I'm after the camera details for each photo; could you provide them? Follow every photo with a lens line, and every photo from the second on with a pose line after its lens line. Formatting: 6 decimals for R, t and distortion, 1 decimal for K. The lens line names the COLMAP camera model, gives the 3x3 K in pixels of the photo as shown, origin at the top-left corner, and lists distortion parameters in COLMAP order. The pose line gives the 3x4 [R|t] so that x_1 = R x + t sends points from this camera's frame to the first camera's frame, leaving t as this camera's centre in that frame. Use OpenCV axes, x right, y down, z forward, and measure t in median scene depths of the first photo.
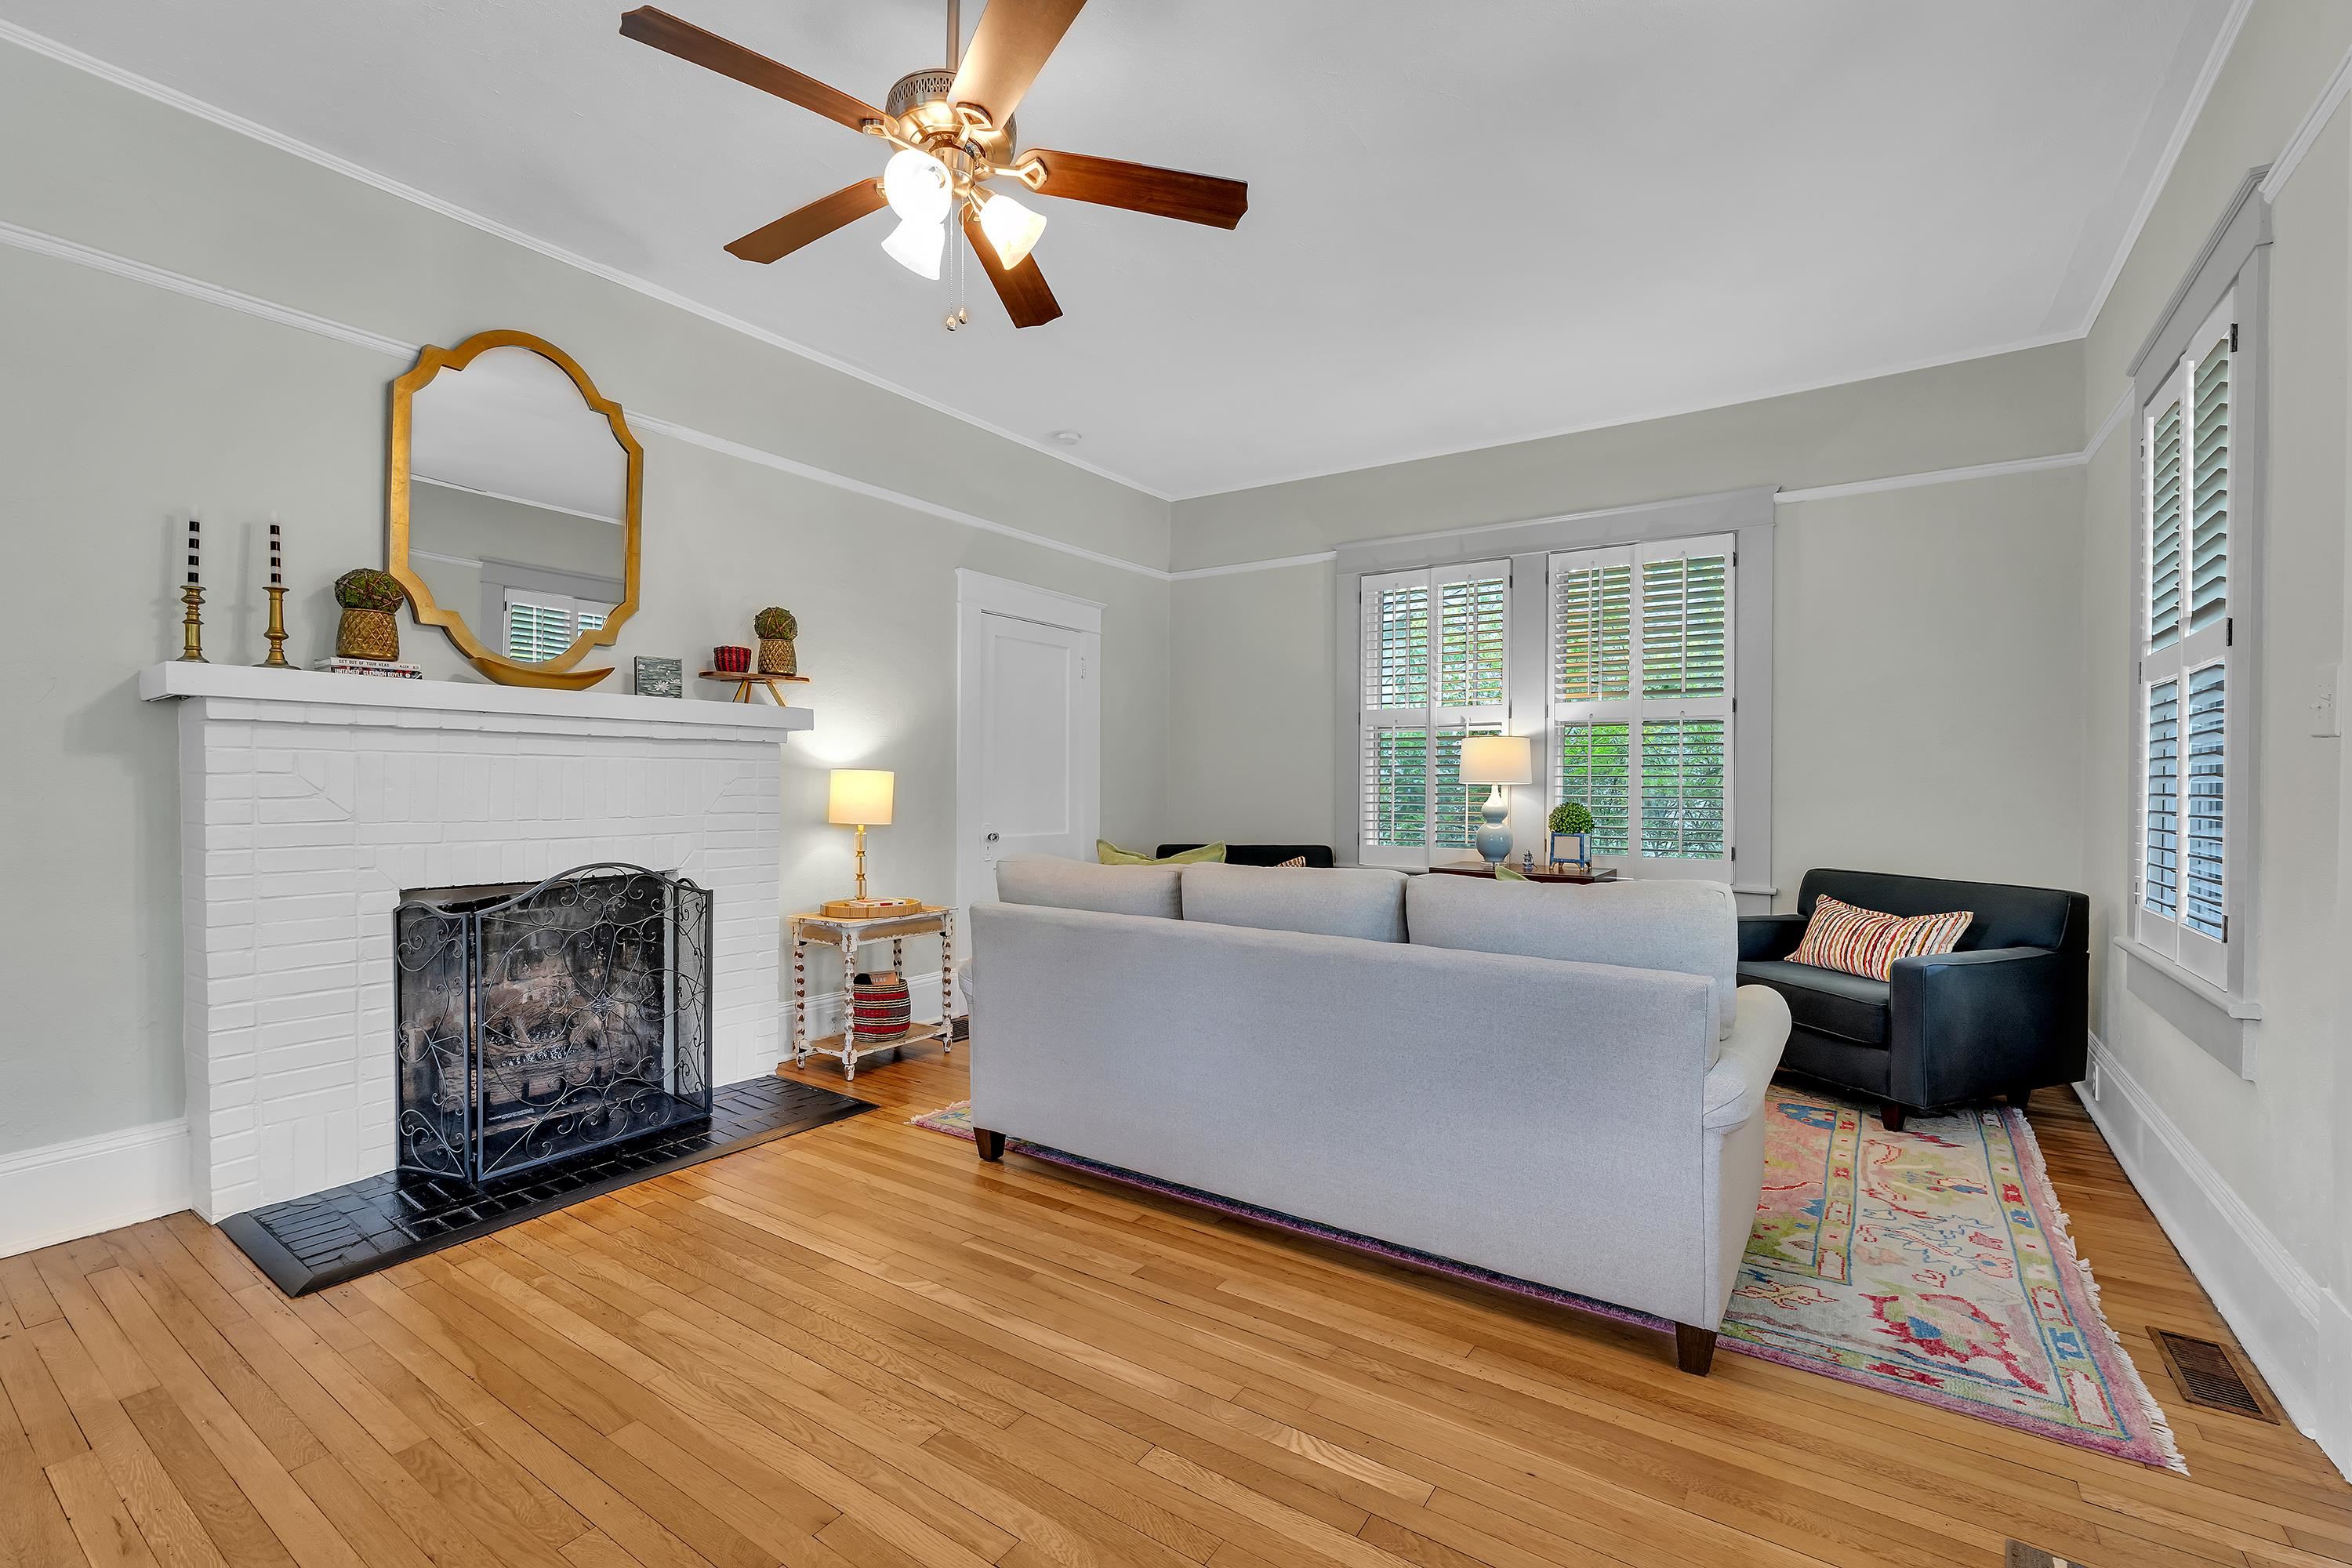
lens RADIAL K [[1021.8, 0, 1171.0], [0, 1021.8, 784.0], [0, 0, 1]] dist [-0.001182, 0.000191]
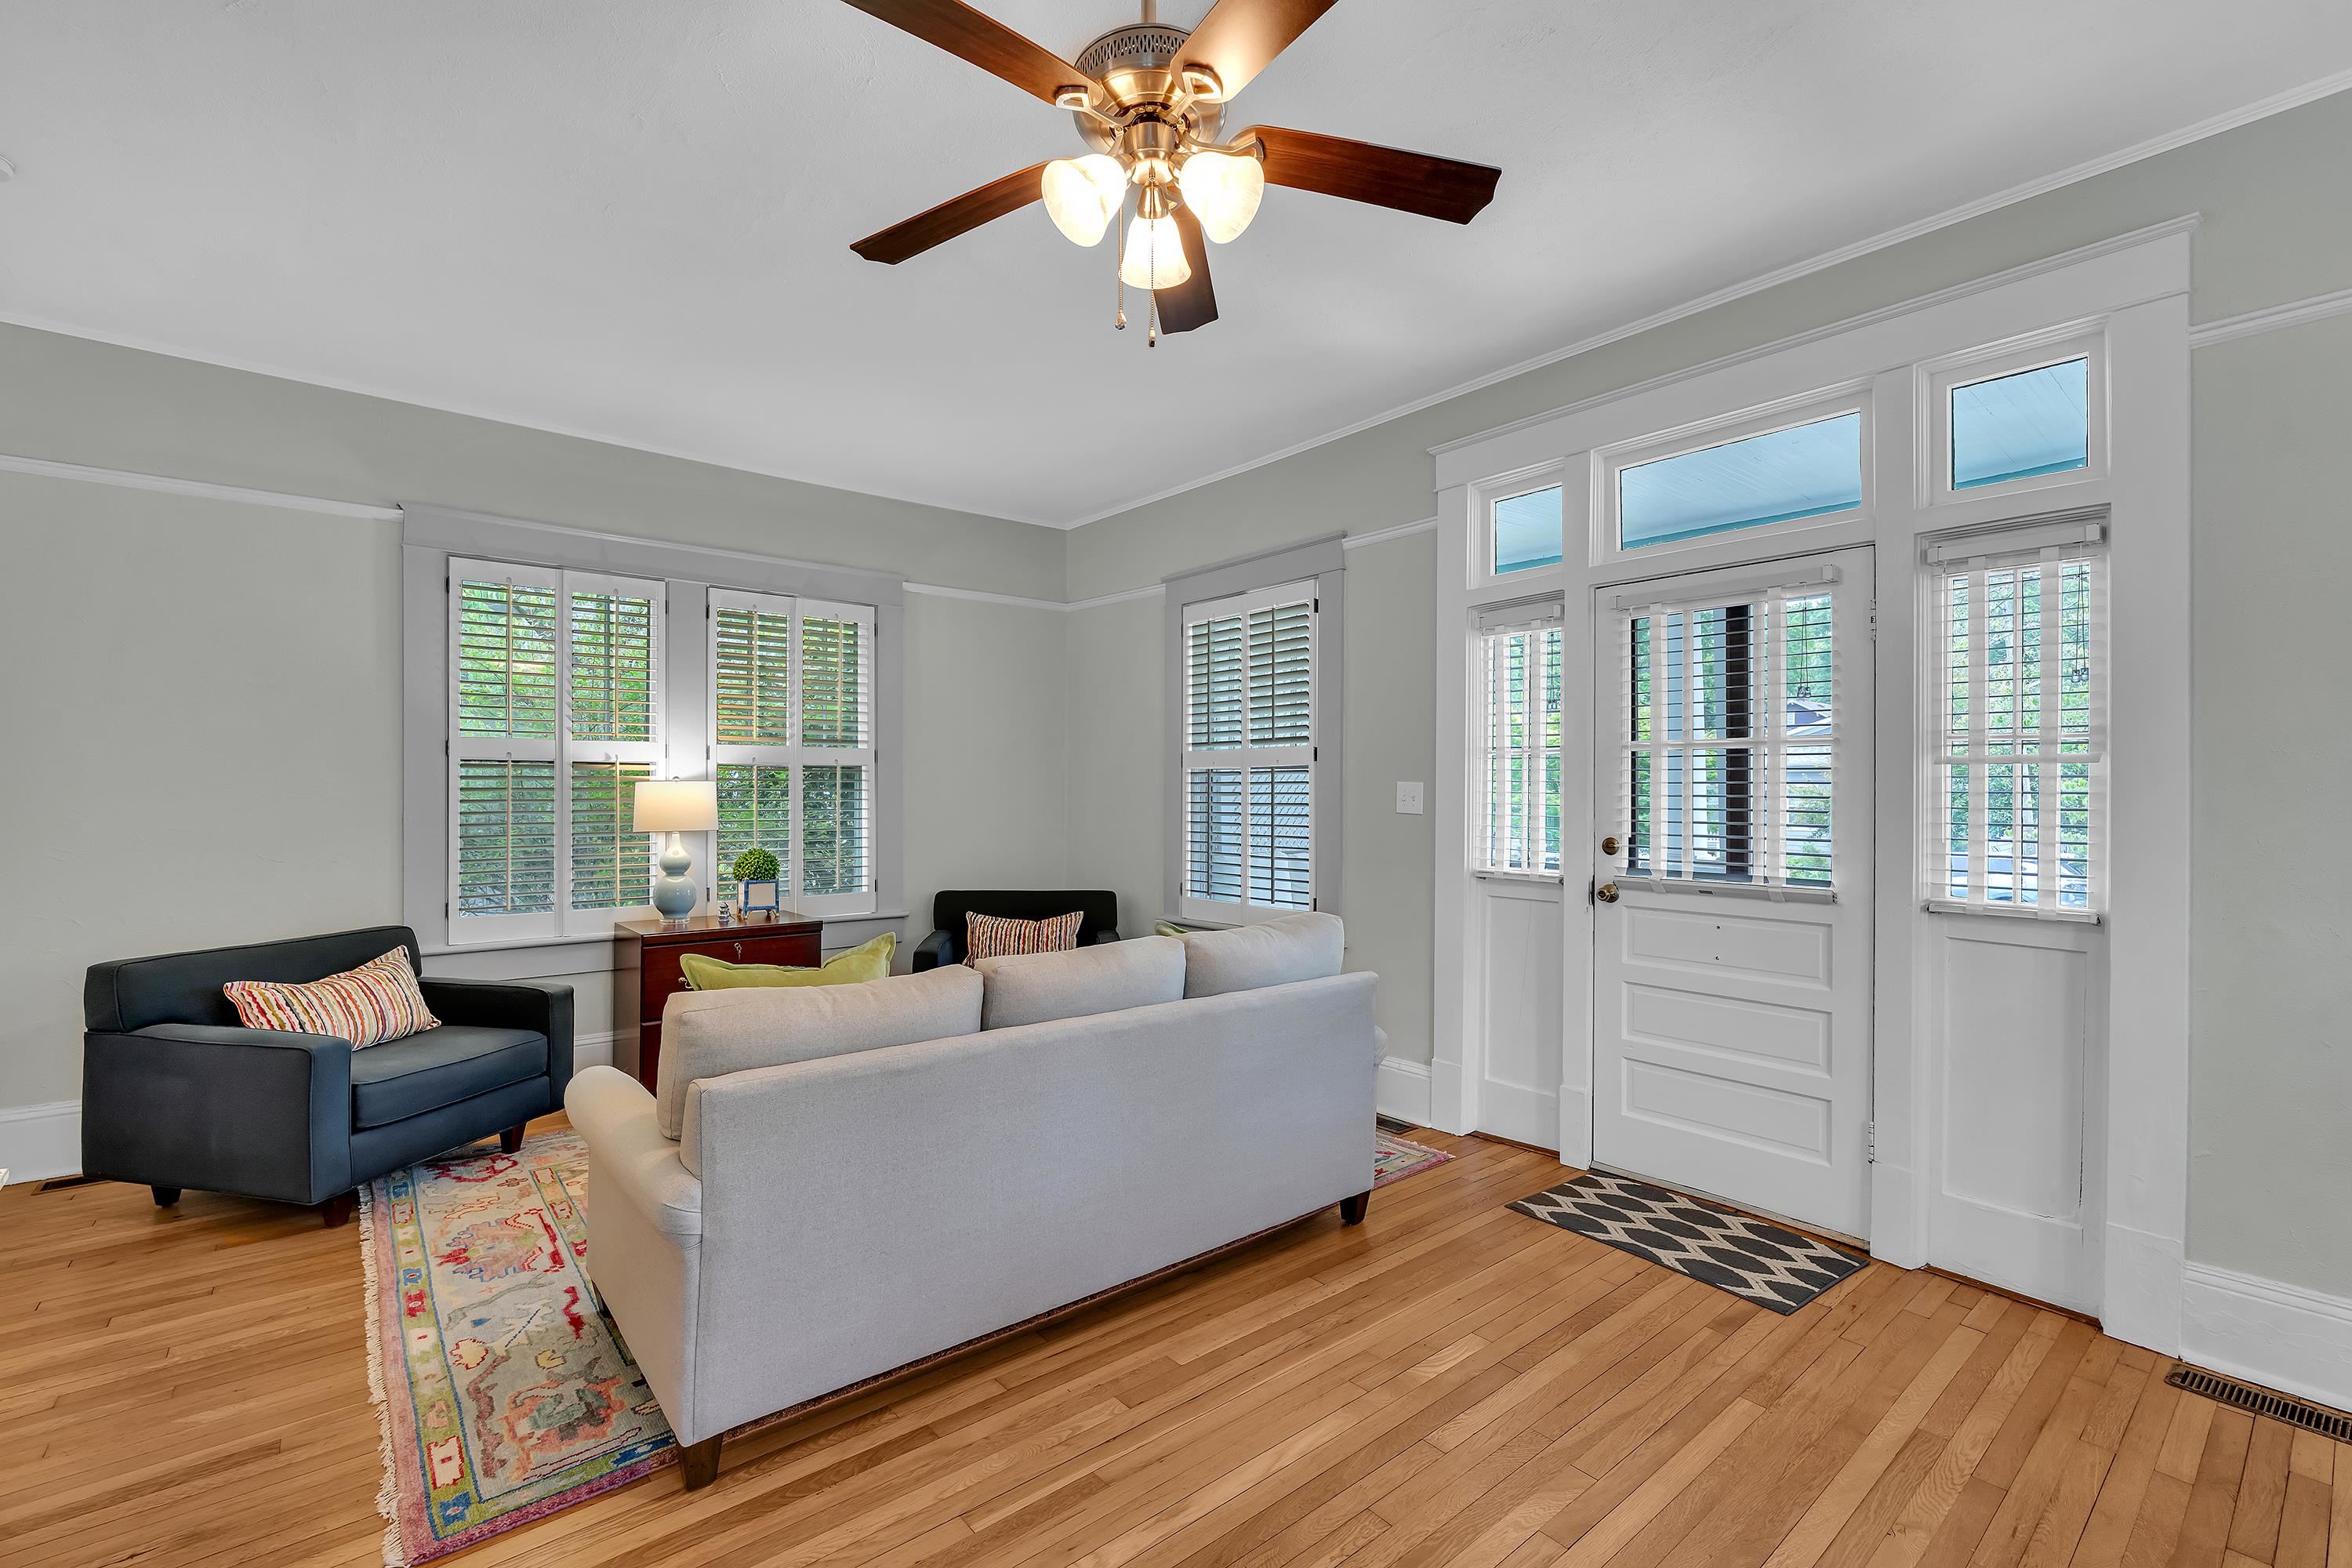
lens RADIAL K [[1021.8, 0, 1180.8], [0, 1021.8, 784.0], [0, 0, 1]] dist [-0.001182, 0.000191]
pose [[0.276278, 0.000502, 0.961078, -0.803141], [0.002396, 0.999996, -0.001211, -0.076452], [-0.961075, 0.002638, 0.276276, 0.607404]]
